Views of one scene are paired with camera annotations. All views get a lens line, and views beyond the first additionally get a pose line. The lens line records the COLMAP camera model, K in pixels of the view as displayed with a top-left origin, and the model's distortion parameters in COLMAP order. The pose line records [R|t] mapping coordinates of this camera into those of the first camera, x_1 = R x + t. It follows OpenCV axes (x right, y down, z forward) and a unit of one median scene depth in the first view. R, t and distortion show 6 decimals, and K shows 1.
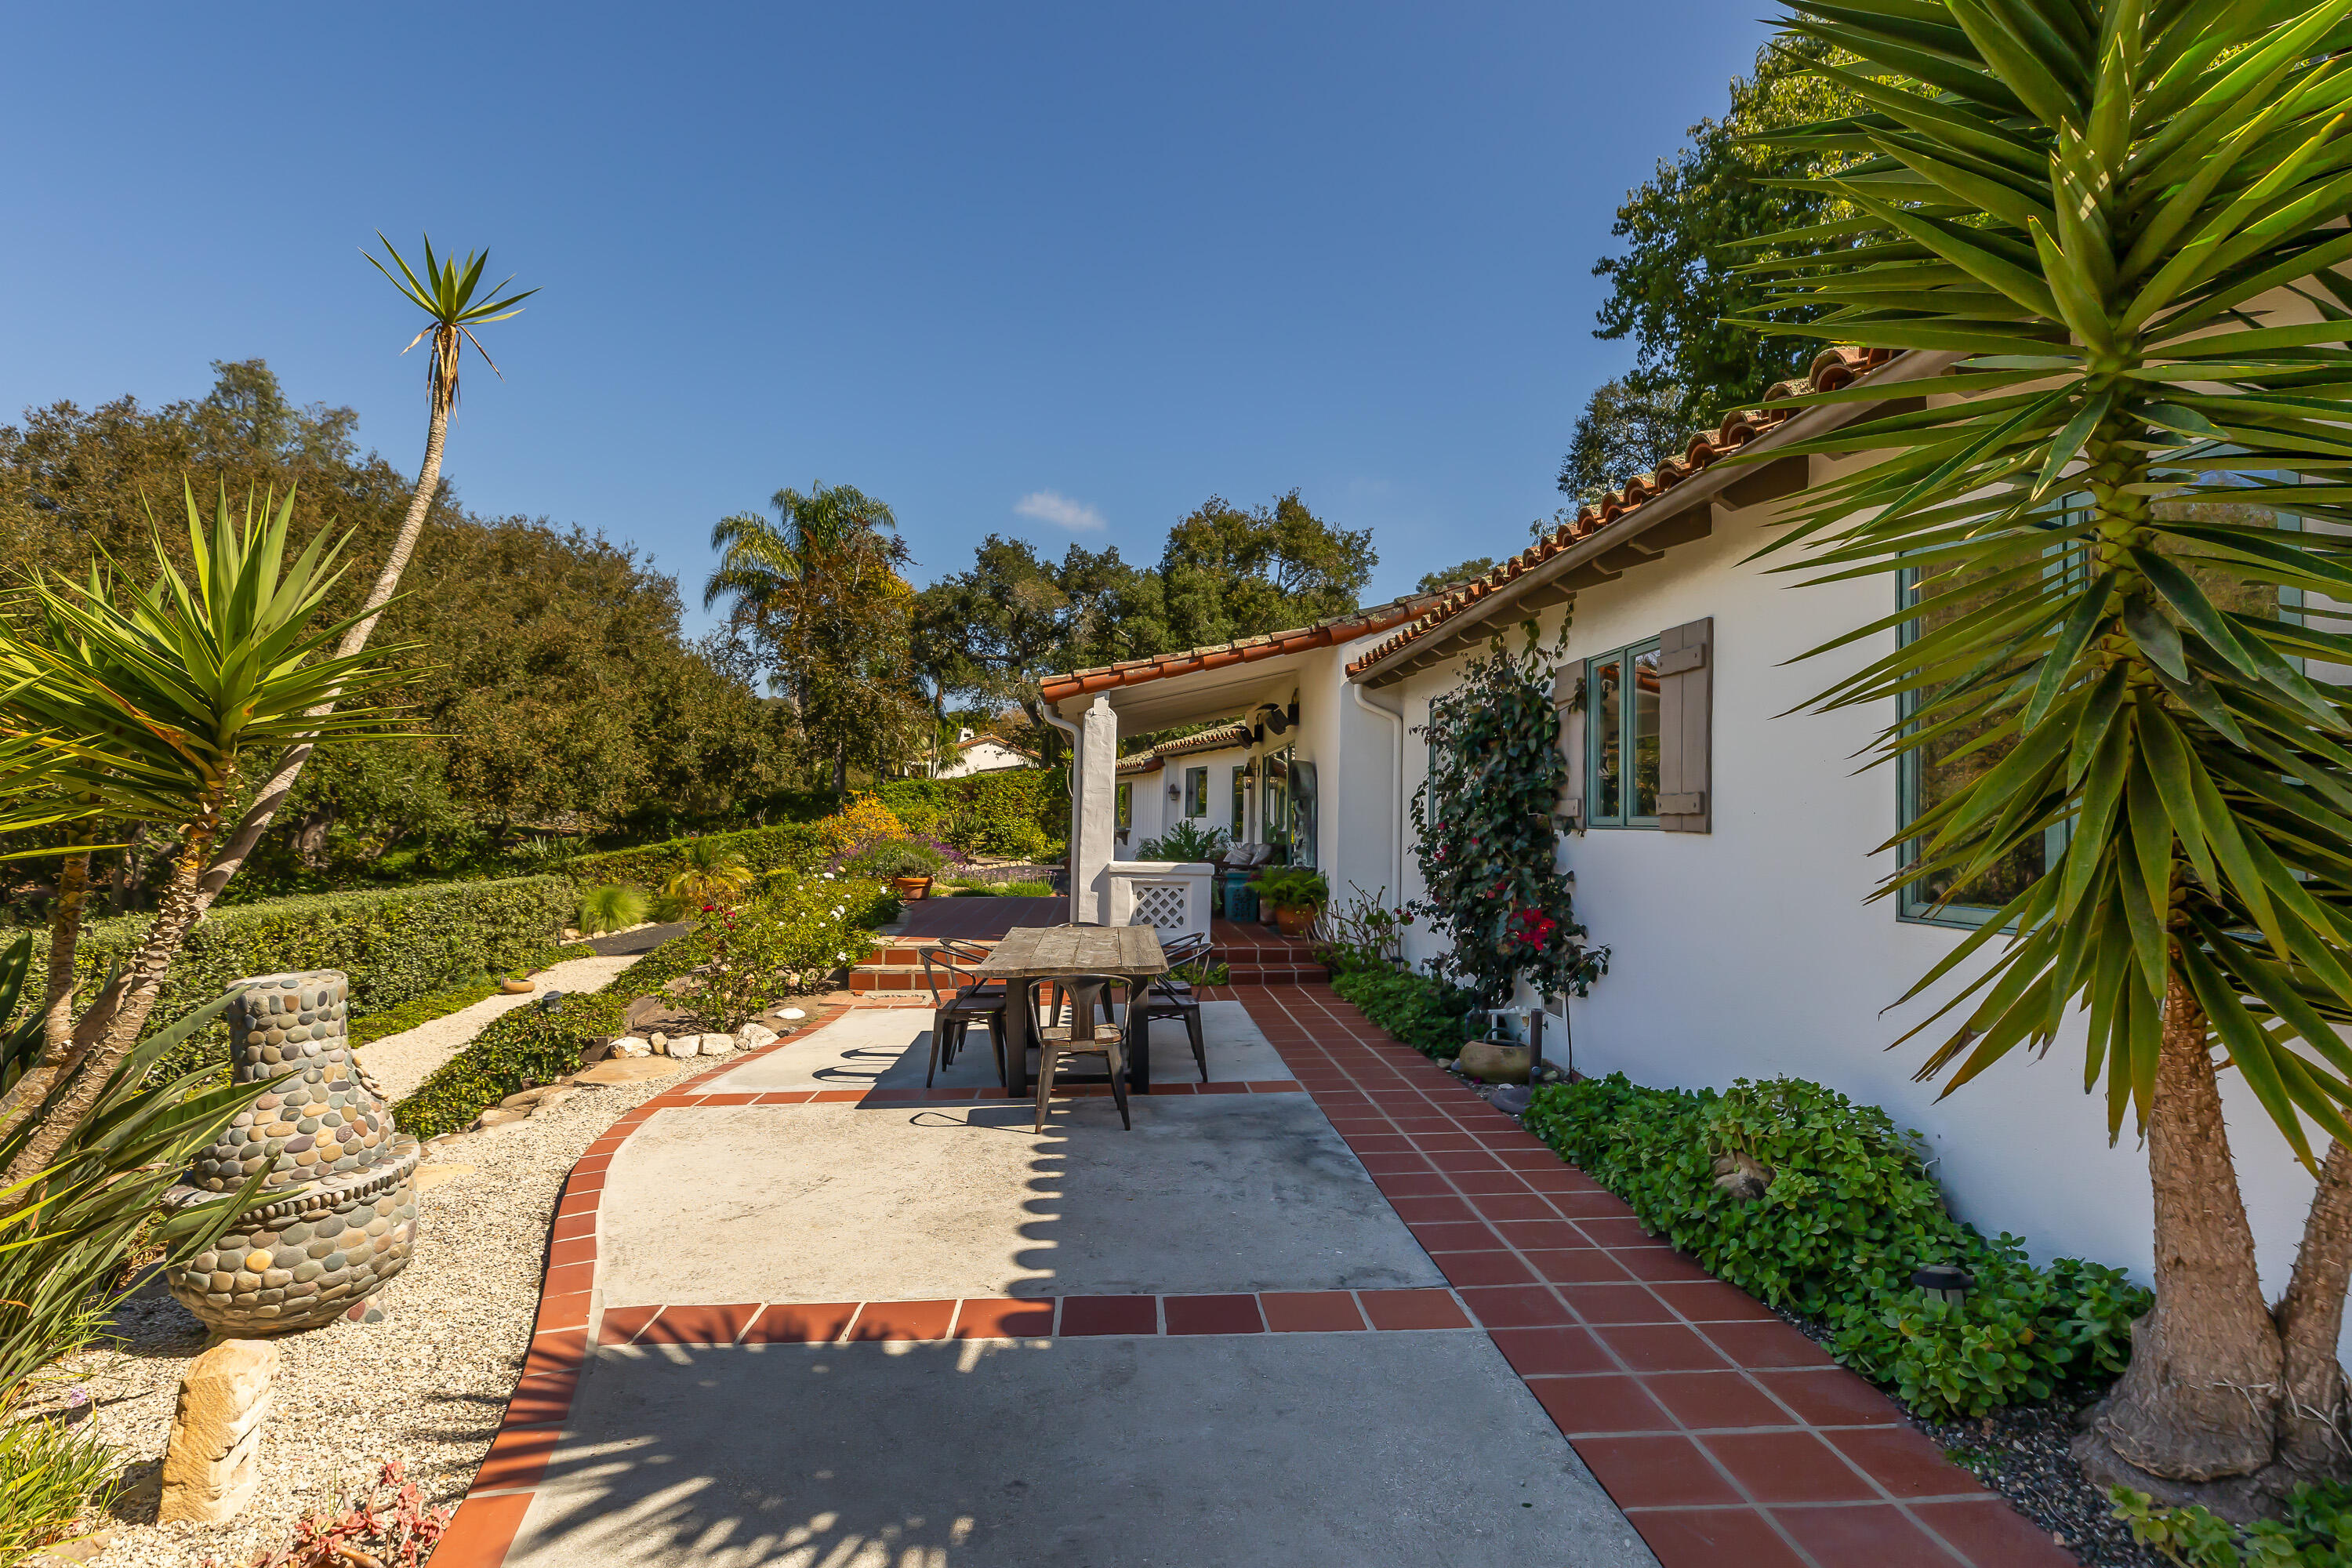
lens RADIAL K [[1160.3, 0, 1176.4], [0, 1160.3, 786.2], [0, 0, 1]] dist [-0.005624, 0.000259]
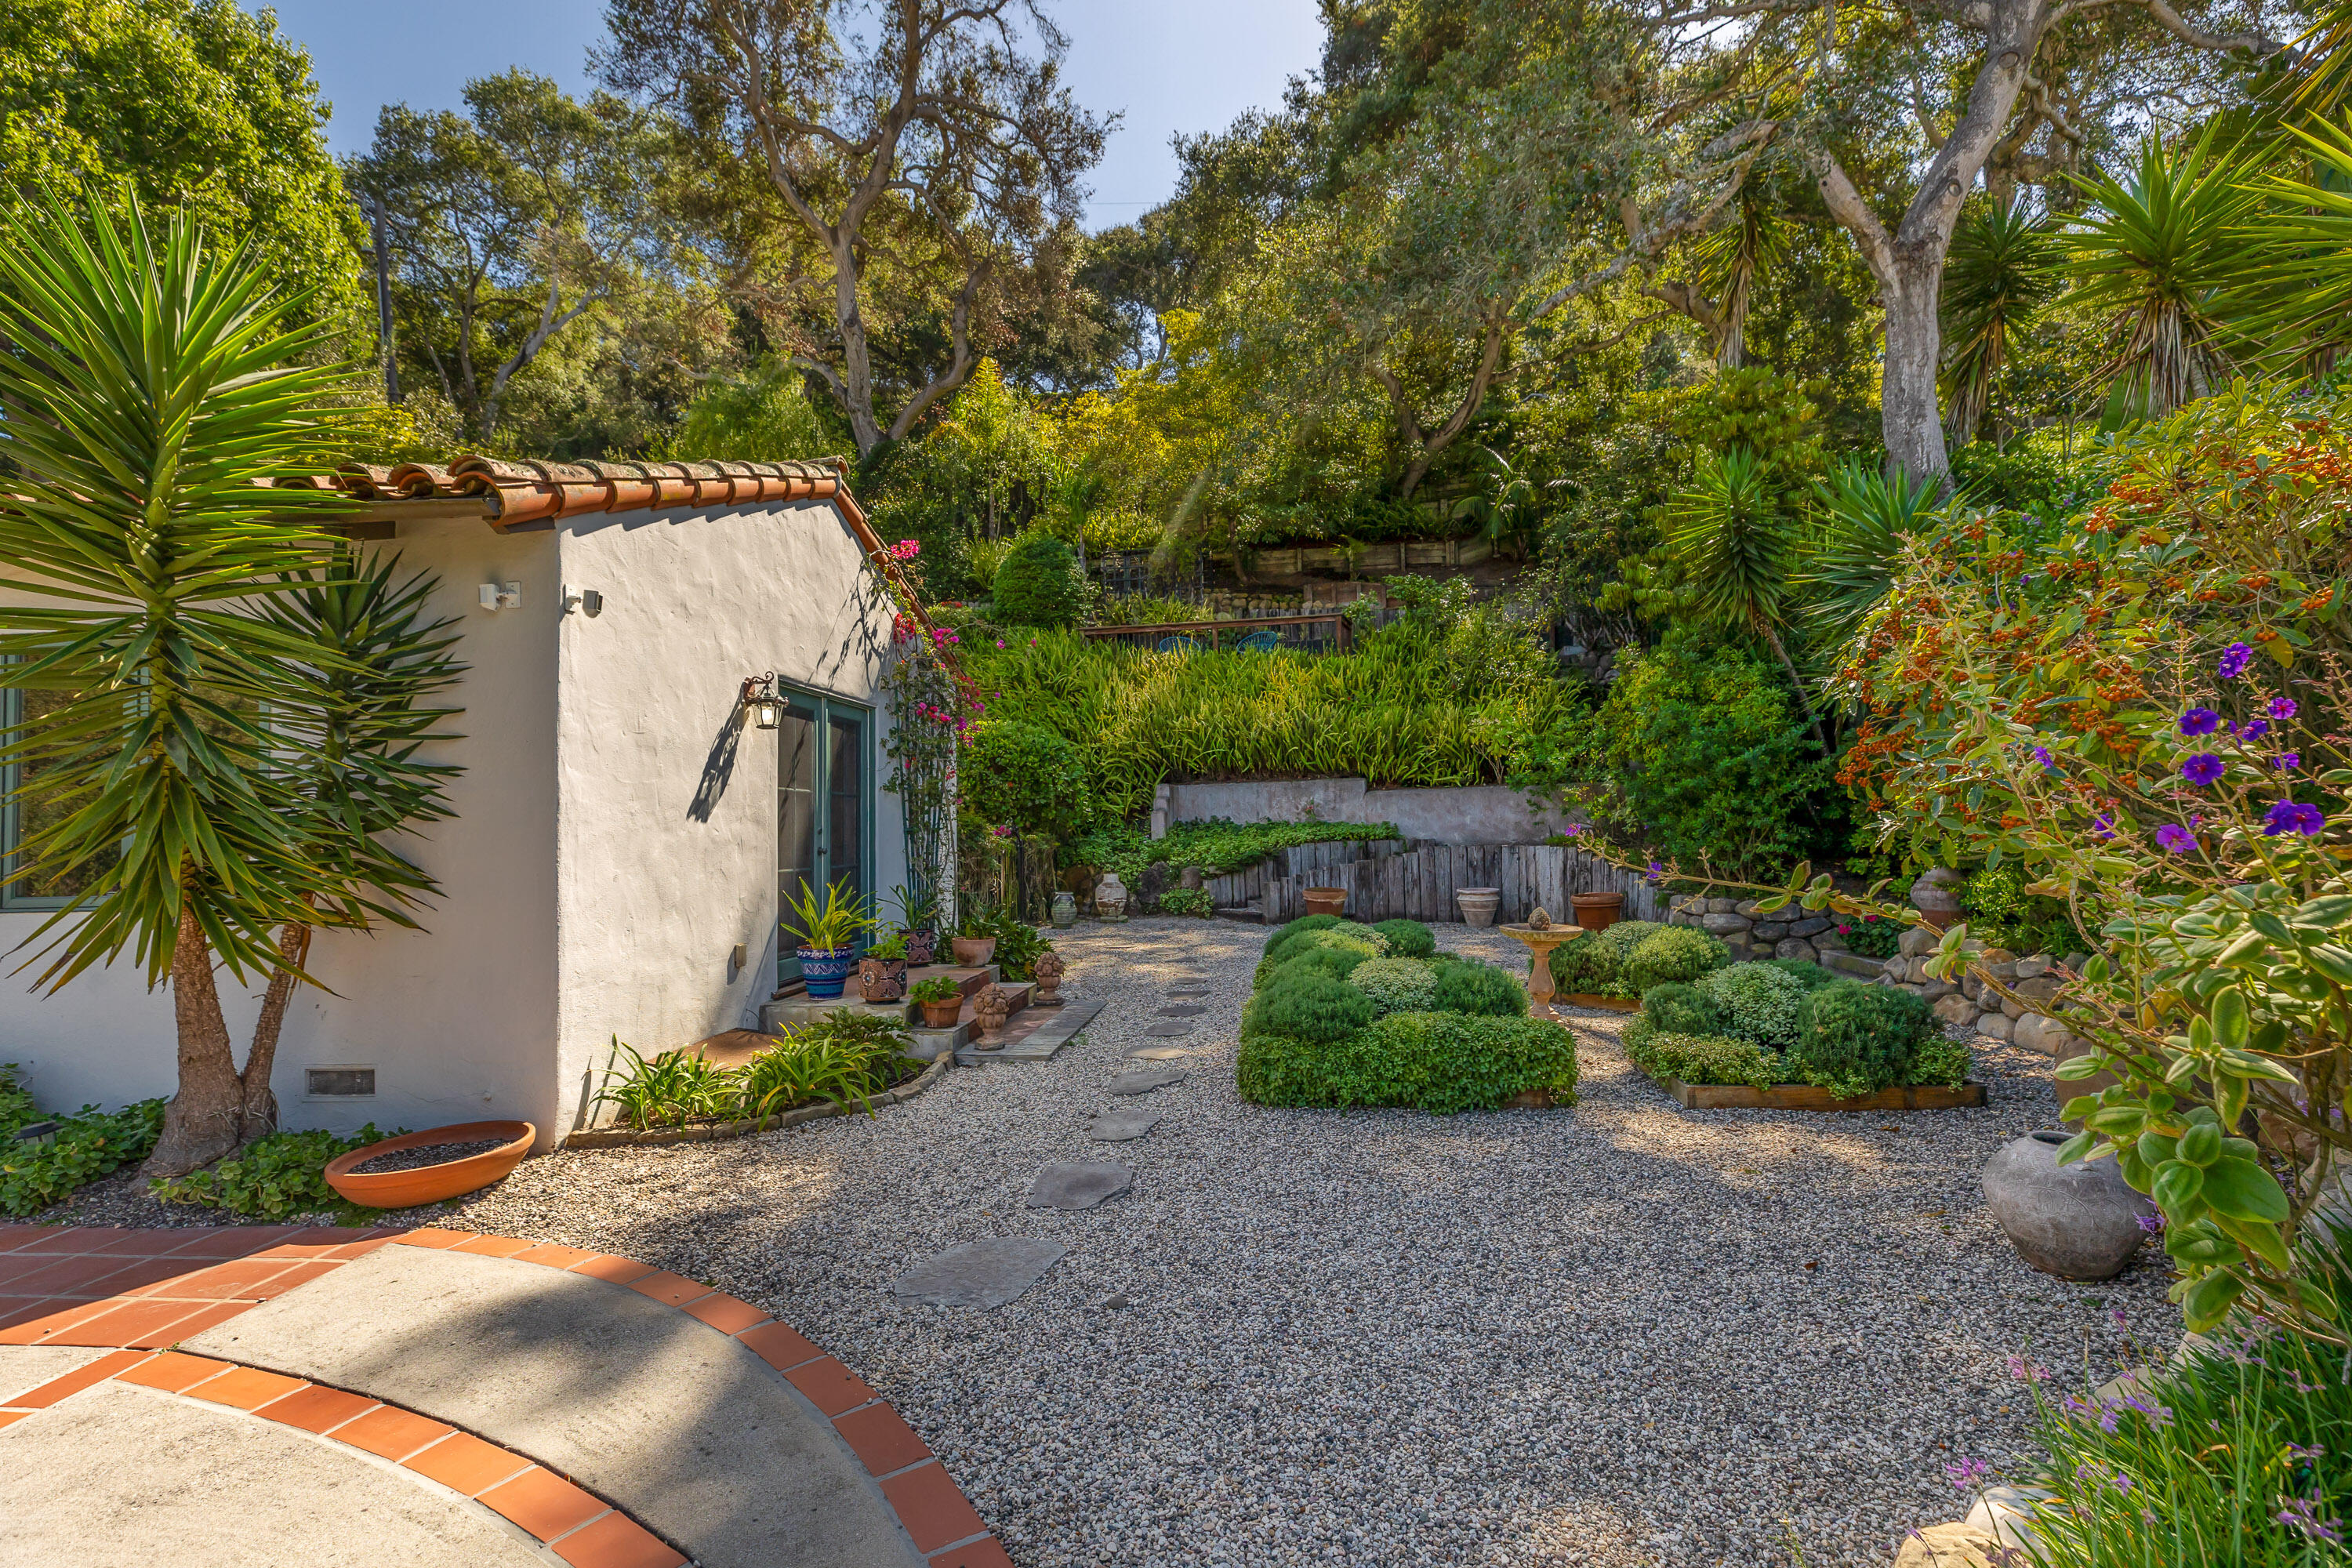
lens RADIAL K [[1078.5, 0, 1176.5], [0, 1078.5, 790.7], [0, 0, 1]] dist [0.005096, 0.000192]
pose [[0.159107, 0.019396, 0.987071, -0.757261], [-0.002954, 0.999812, -0.019170, -0.017134], [-0.987257, 0.000134, 0.159134, -1.037091]]
